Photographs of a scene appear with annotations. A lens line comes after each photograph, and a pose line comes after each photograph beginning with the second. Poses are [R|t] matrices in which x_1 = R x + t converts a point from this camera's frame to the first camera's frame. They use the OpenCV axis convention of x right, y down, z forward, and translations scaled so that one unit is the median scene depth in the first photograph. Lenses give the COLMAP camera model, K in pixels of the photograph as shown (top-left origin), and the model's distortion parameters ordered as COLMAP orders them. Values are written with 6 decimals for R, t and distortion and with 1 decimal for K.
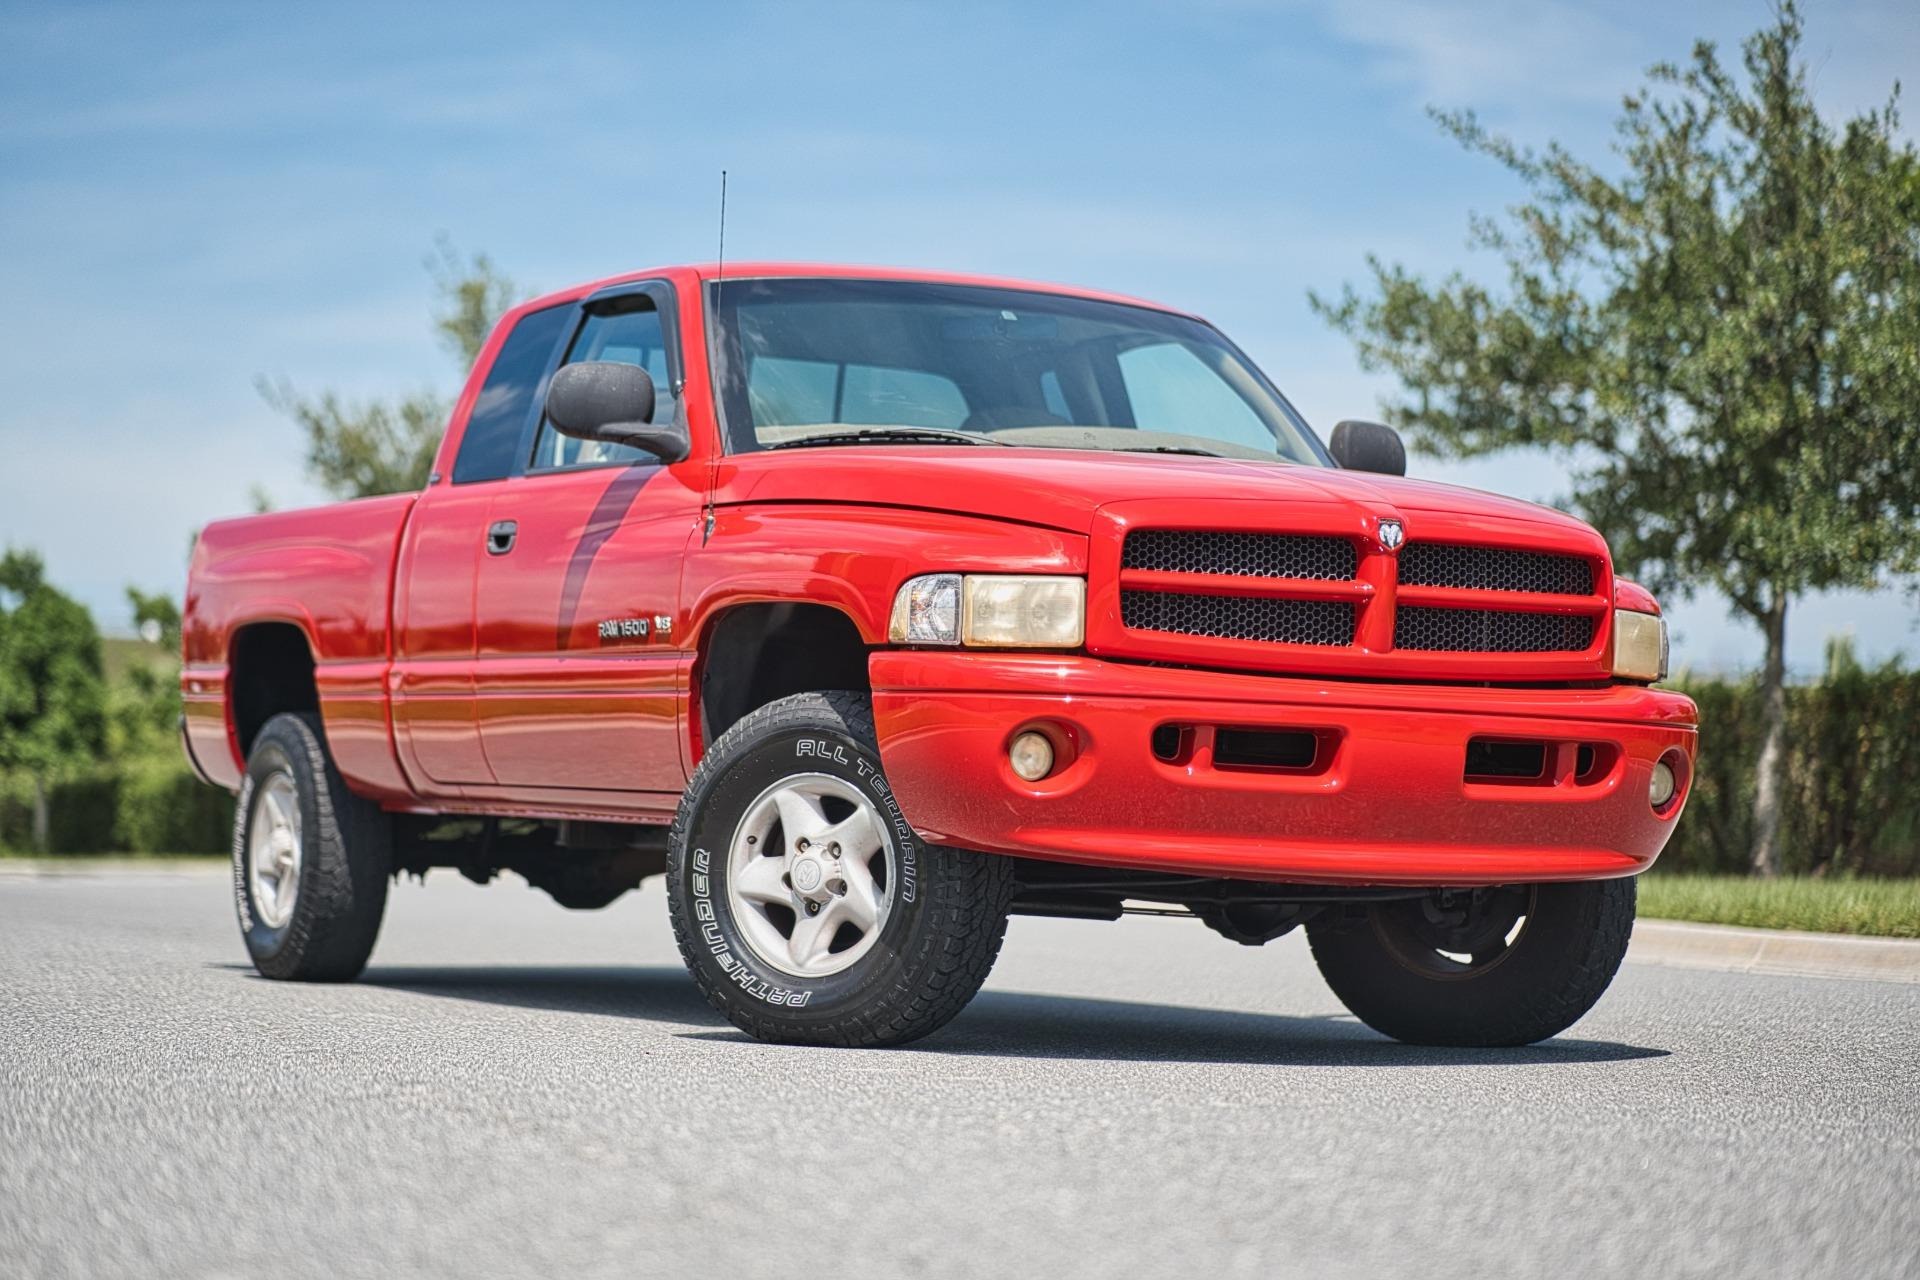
lens RADIAL K [[4220.6, 0, 959.4], [0, 4220.6, 640.5], [0, 0, 1]] dist [0.189273, -0.044485]
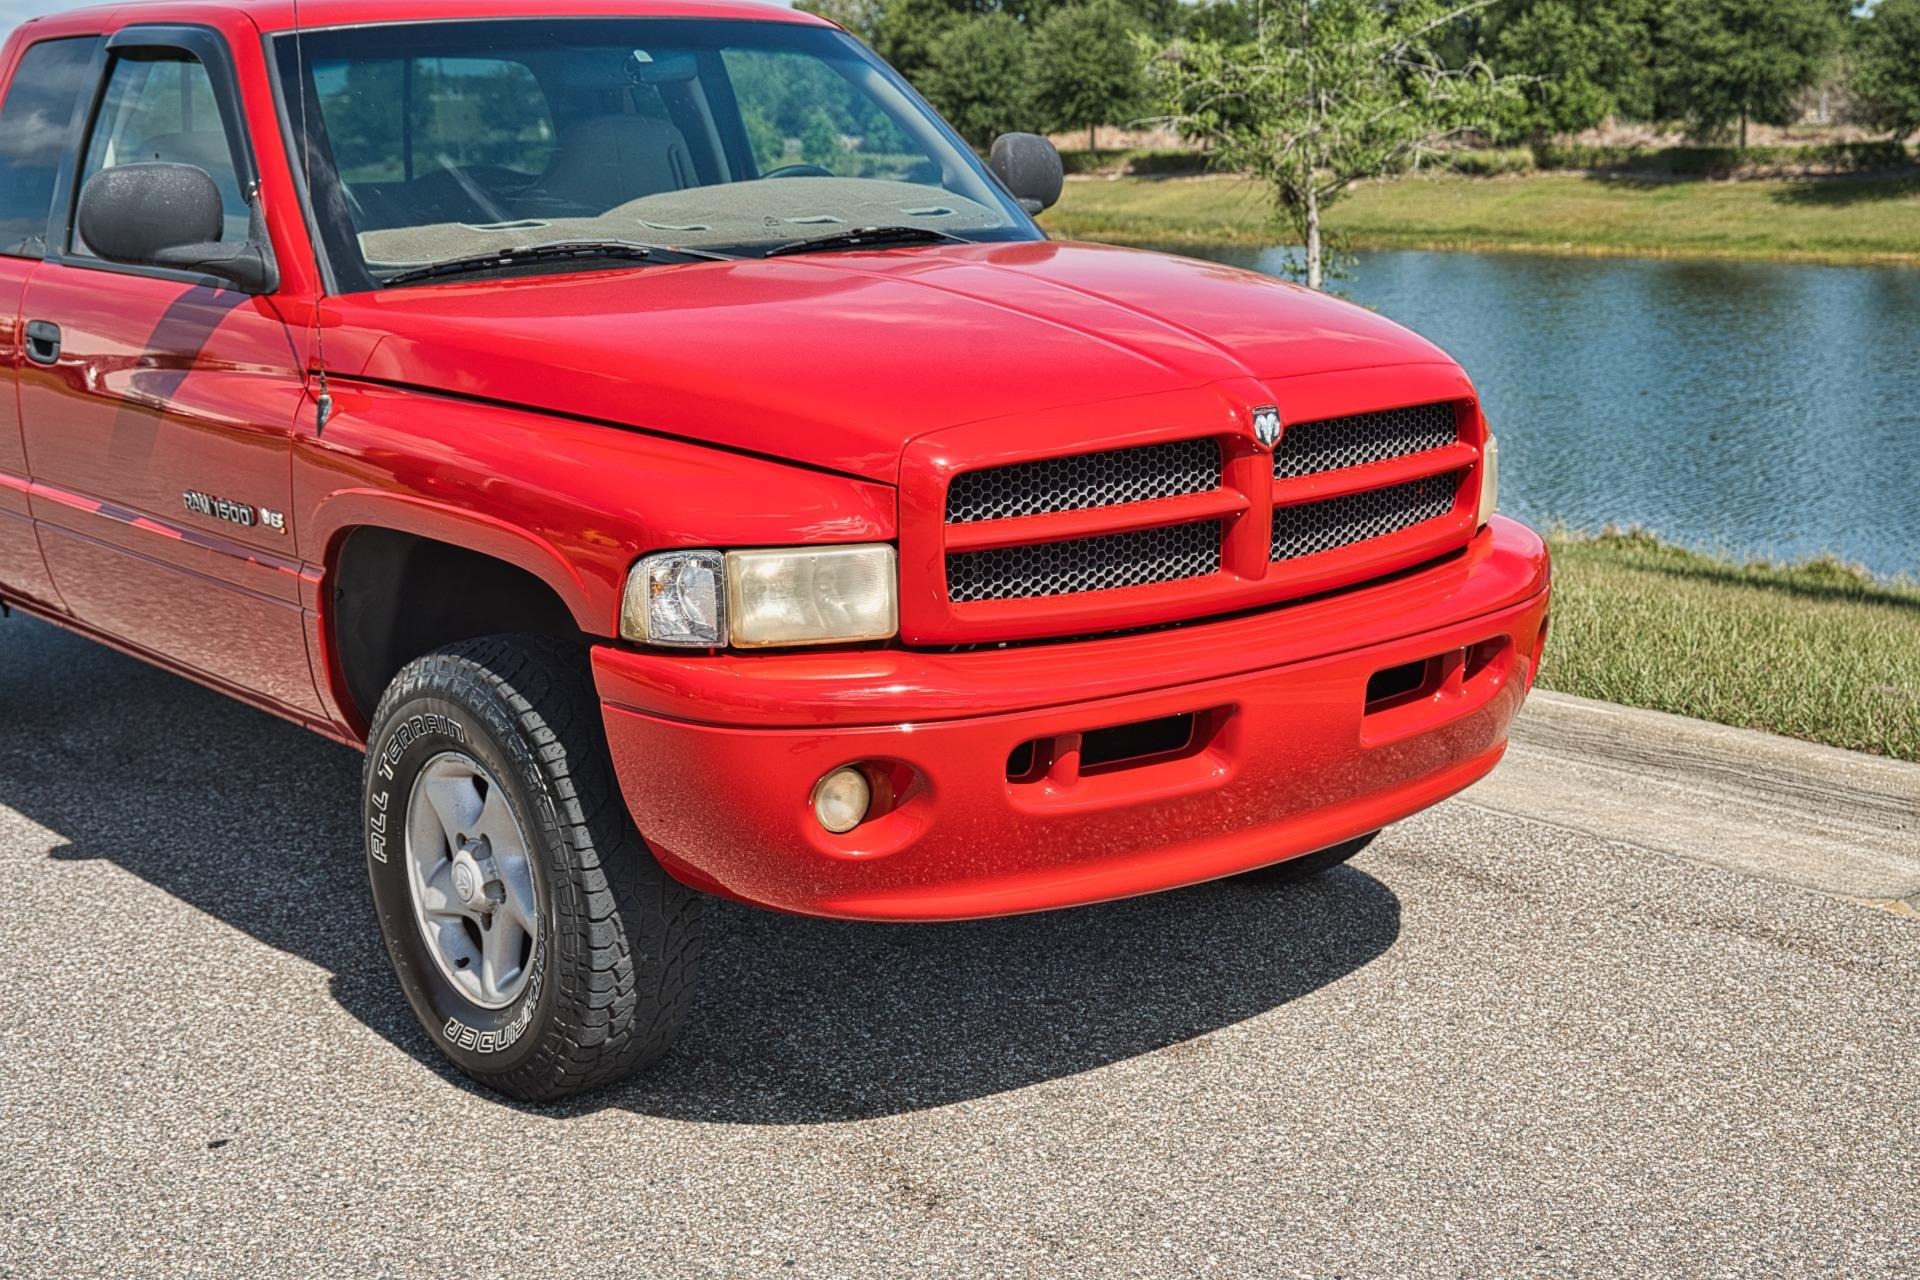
lens RADIAL K [[2621.6, 0, 954.3], [0, 2621.6, 641.5], [0, 0, 1]] dist [0.026807, -0.021610]
pose [[0.976524, -0.096454, 0.192607, -0.046602], [0.046933, 0.967937, 0.246771, -0.105187], [-0.210234, -0.231938, 0.949740, 0.553649]]
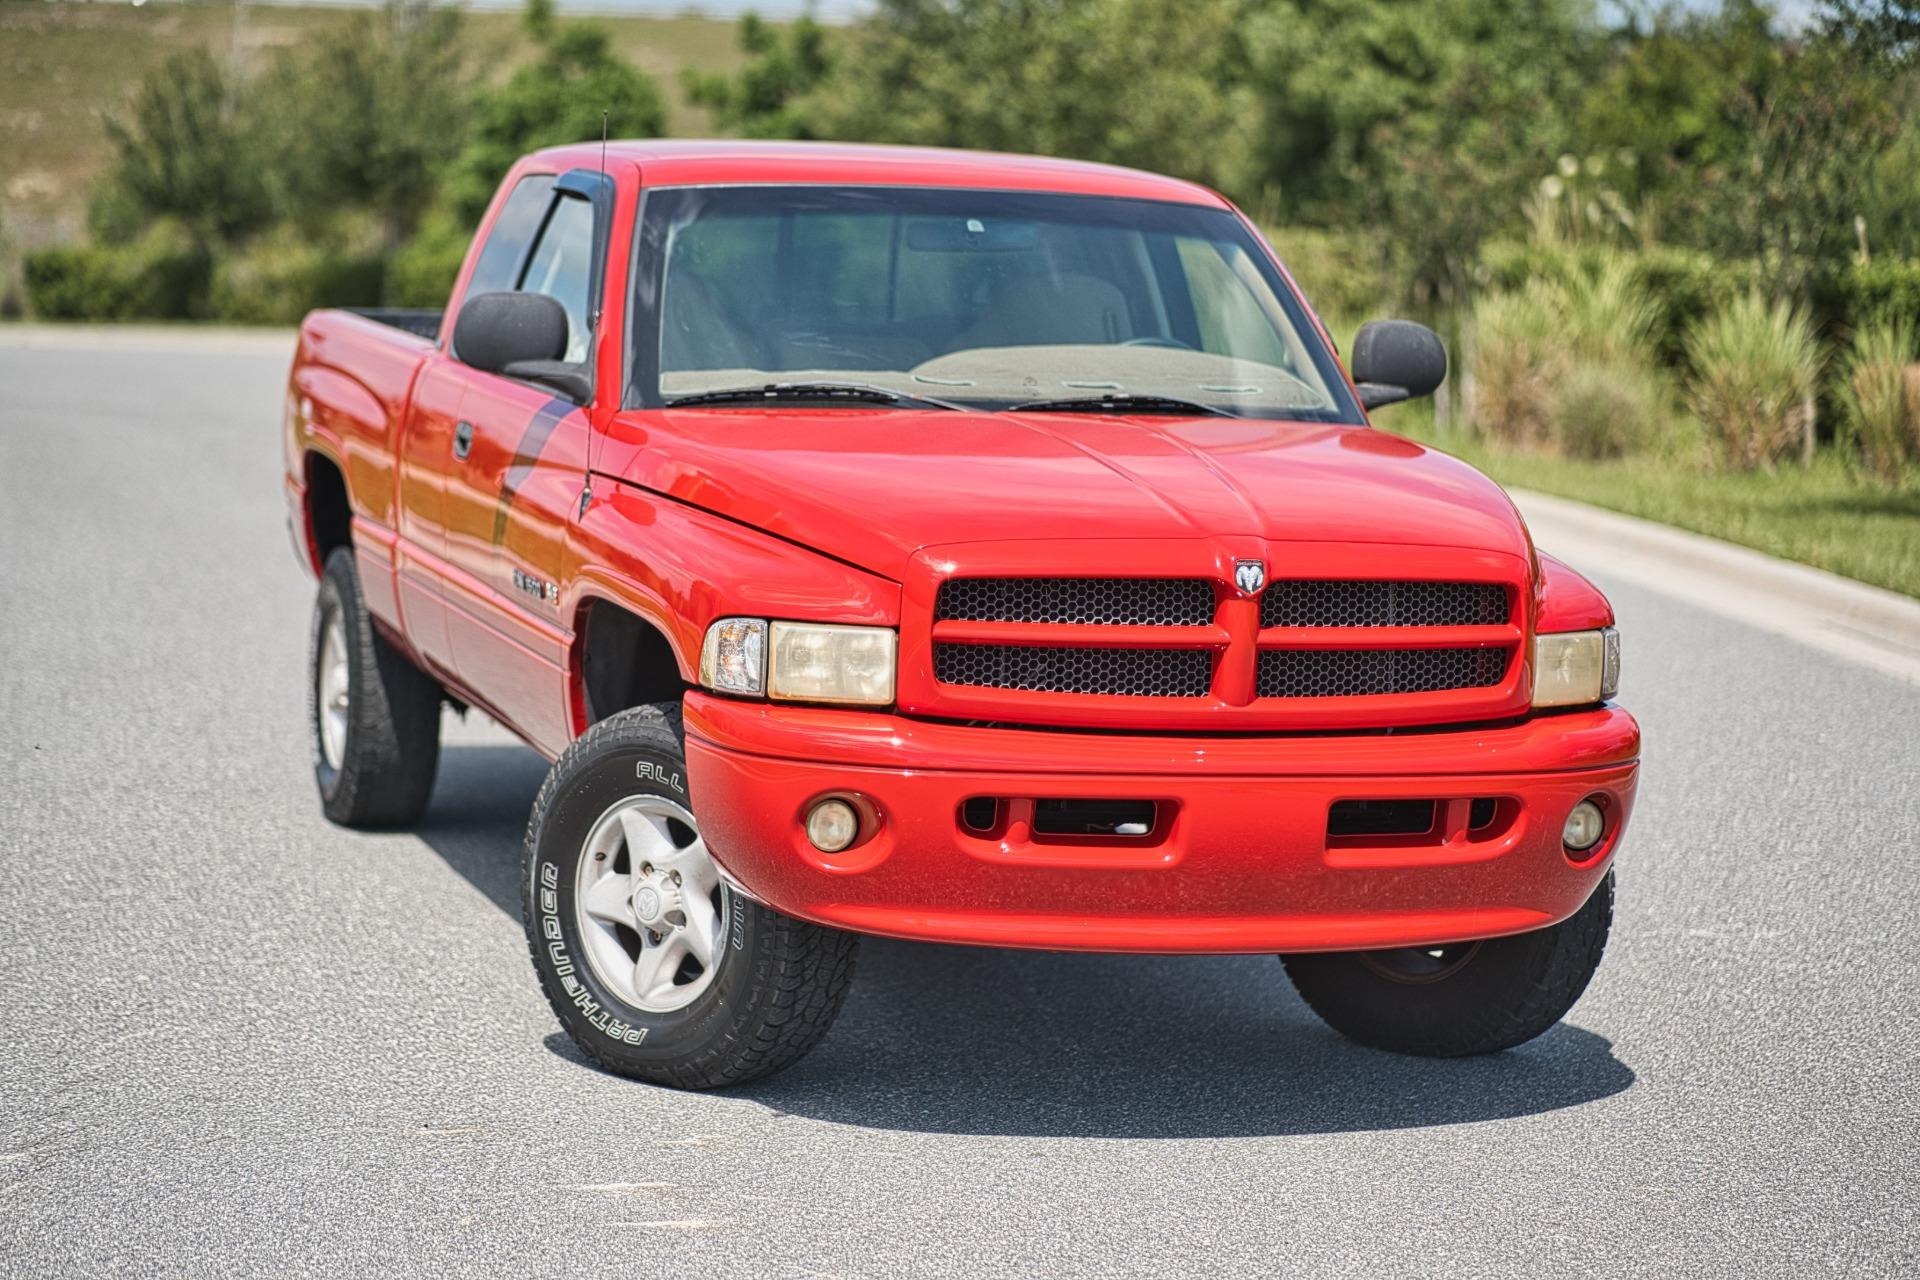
lens RADIAL K [[4220.6, 0, 959.4], [0, 4220.6, 640.5], [0, 0, 1]] dist [0.189273, -0.044485]
pose [[0.987687, 0.026786, -0.154135, 0.178441], [-0.004932, 0.990075, 0.140450, -0.136702], [0.156368, -0.137960, 0.978016, 0.106074]]
